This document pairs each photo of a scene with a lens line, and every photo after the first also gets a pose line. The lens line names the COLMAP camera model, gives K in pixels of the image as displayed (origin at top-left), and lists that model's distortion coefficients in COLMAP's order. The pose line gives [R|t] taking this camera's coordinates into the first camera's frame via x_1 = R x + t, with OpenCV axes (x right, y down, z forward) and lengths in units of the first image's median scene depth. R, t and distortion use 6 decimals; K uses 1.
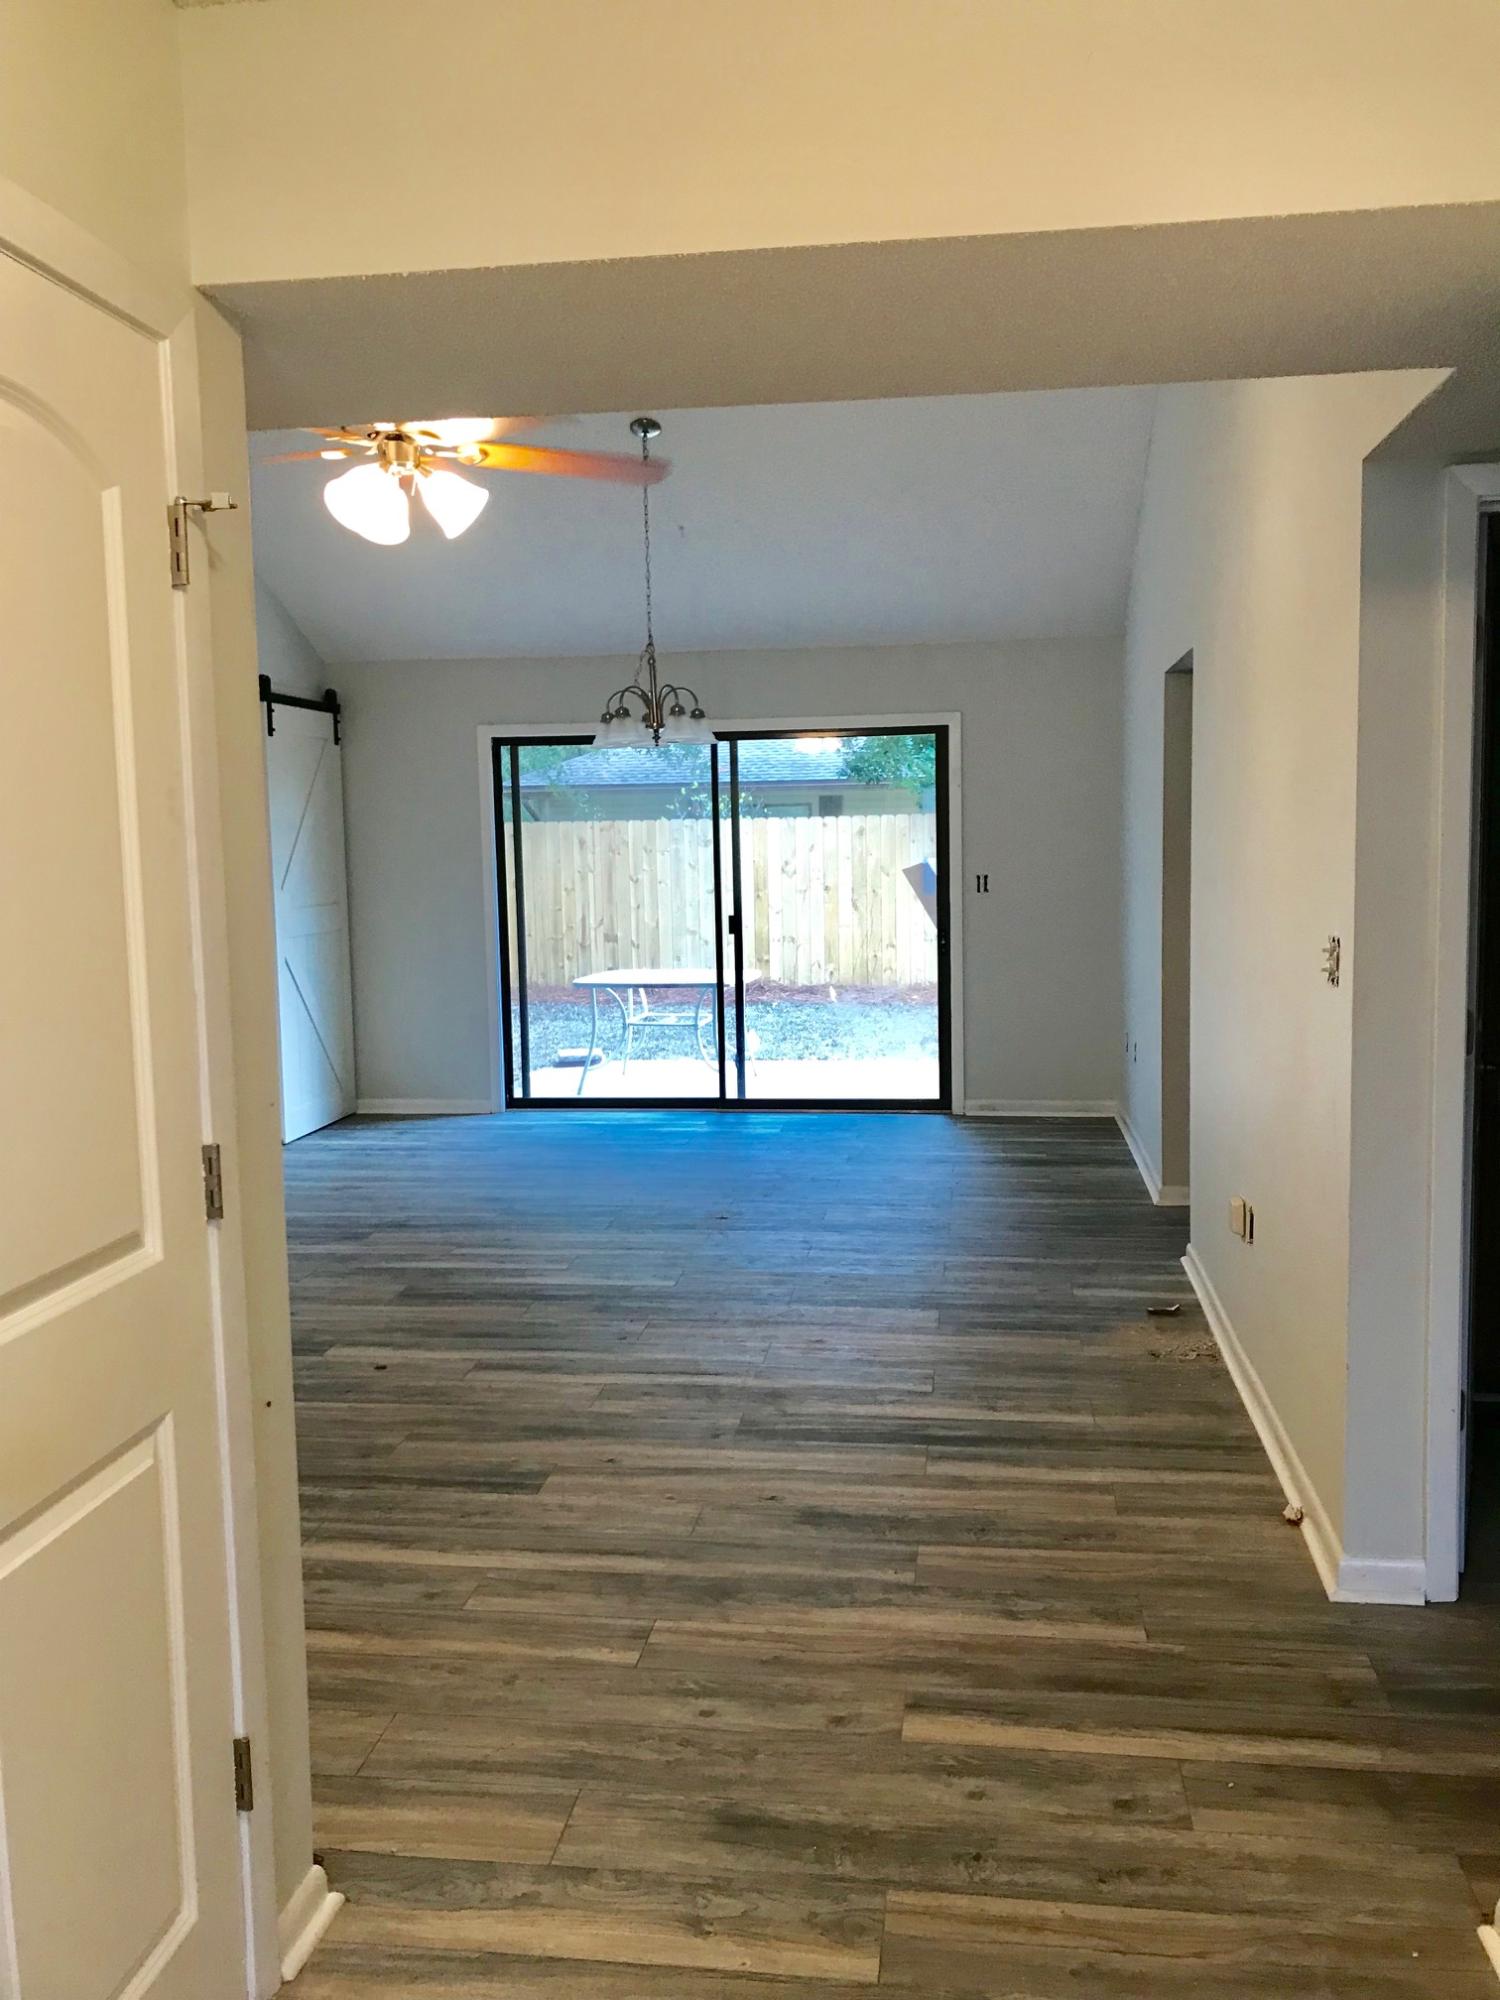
lens RADIAL K [[1701.7, 0, 750.0], [0, 1701.7, 1000.0], [0, 0, 1]] dist [0.128637, -0.170625]
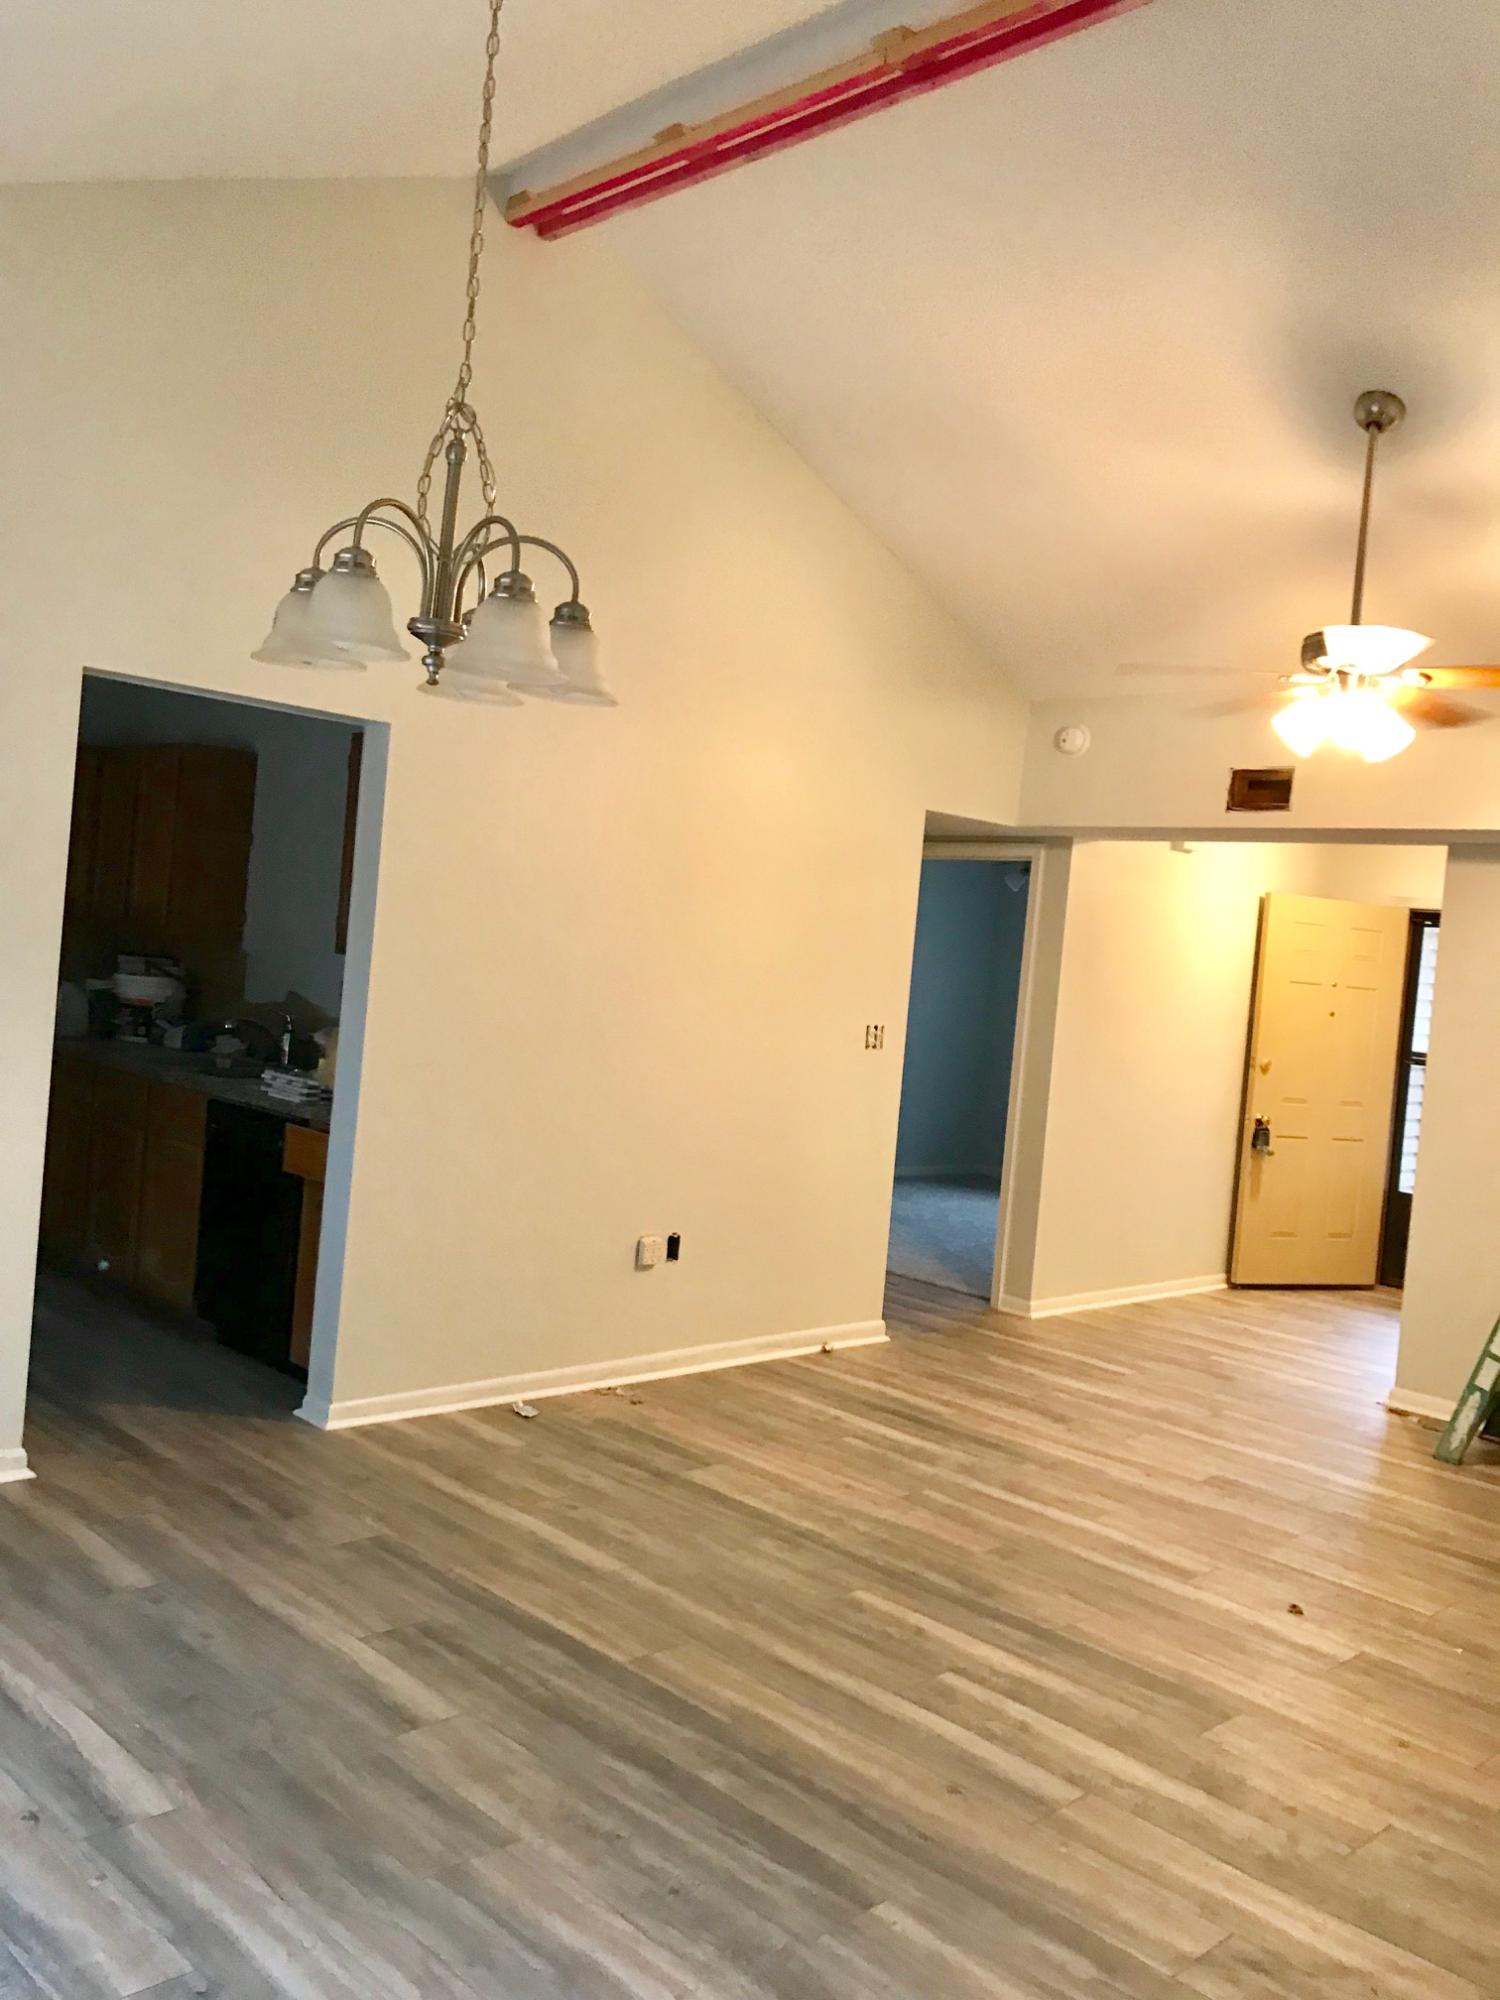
lens RADIAL K [[1701.7, 0, 750.0], [0, 1701.7, 1000.0], [0, 0, 1]] dist [0.128637, -0.170625]
pose [[-0.806952, -0.066663, 0.586843, -0.333753], [-0.015429, 0.995650, 0.091885, -0.118416], [-0.590416, 0.065092, -0.804470, 1.266671]]
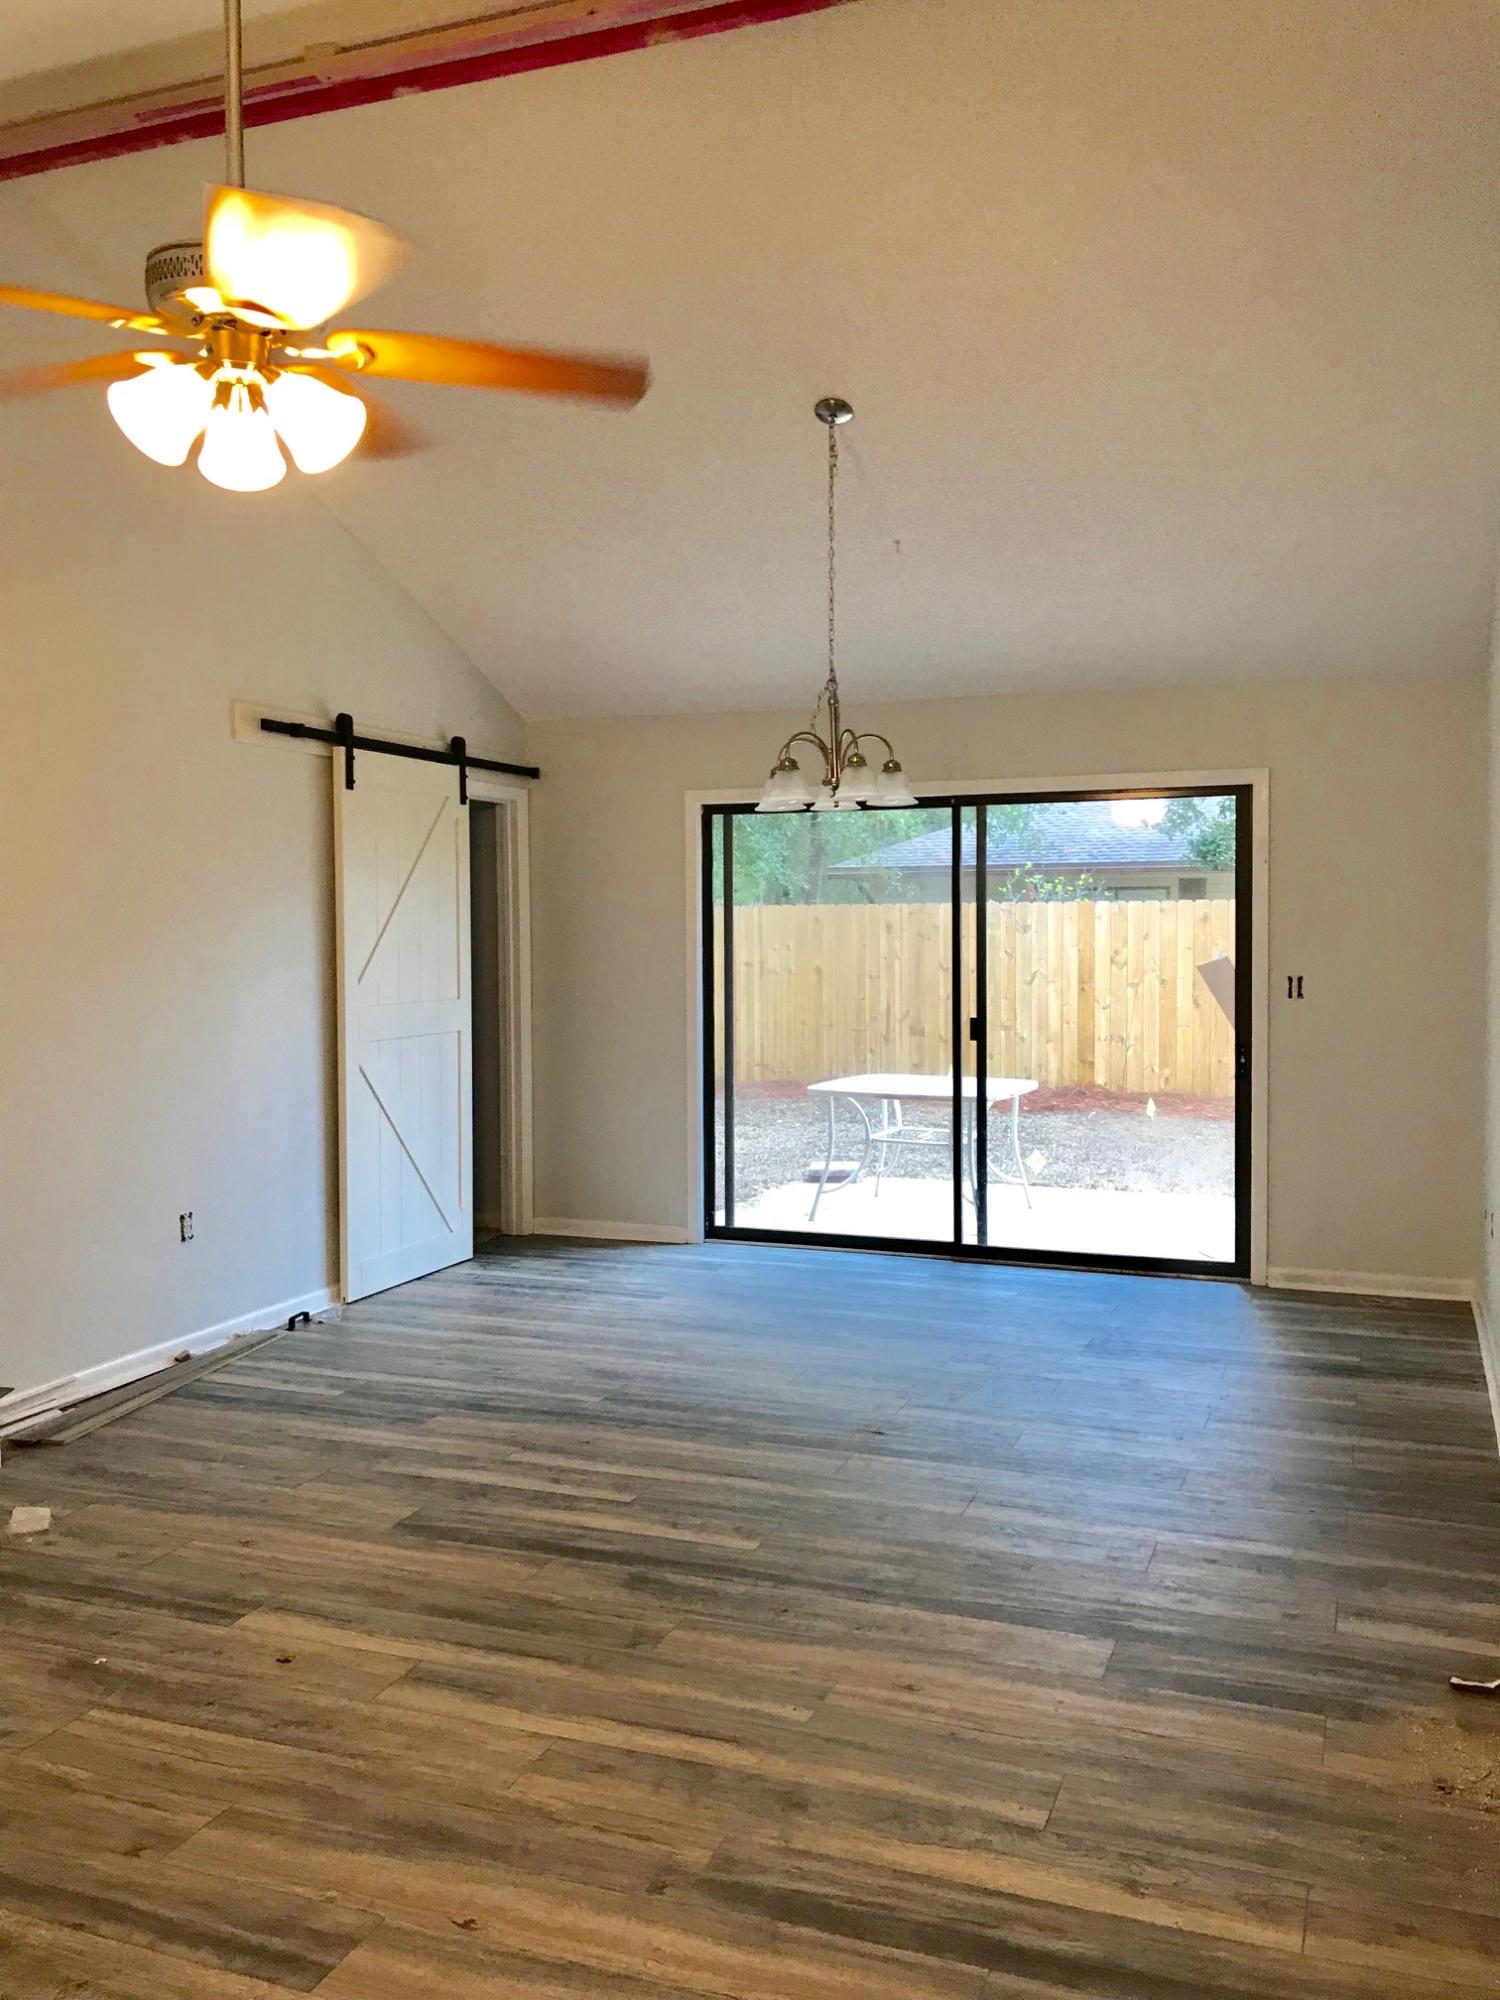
lens RADIAL K [[1701.7, 0, 750.0], [0, 1701.7, 1000.0], [0, 0, 1]] dist [0.128637, -0.170625]
pose [[0.973948, 0.024111, -0.225488, 0.086979], [-0.035029, 0.998393, -0.044542, -0.022964], [0.224052, 0.051281, 0.973227, 0.226207]]
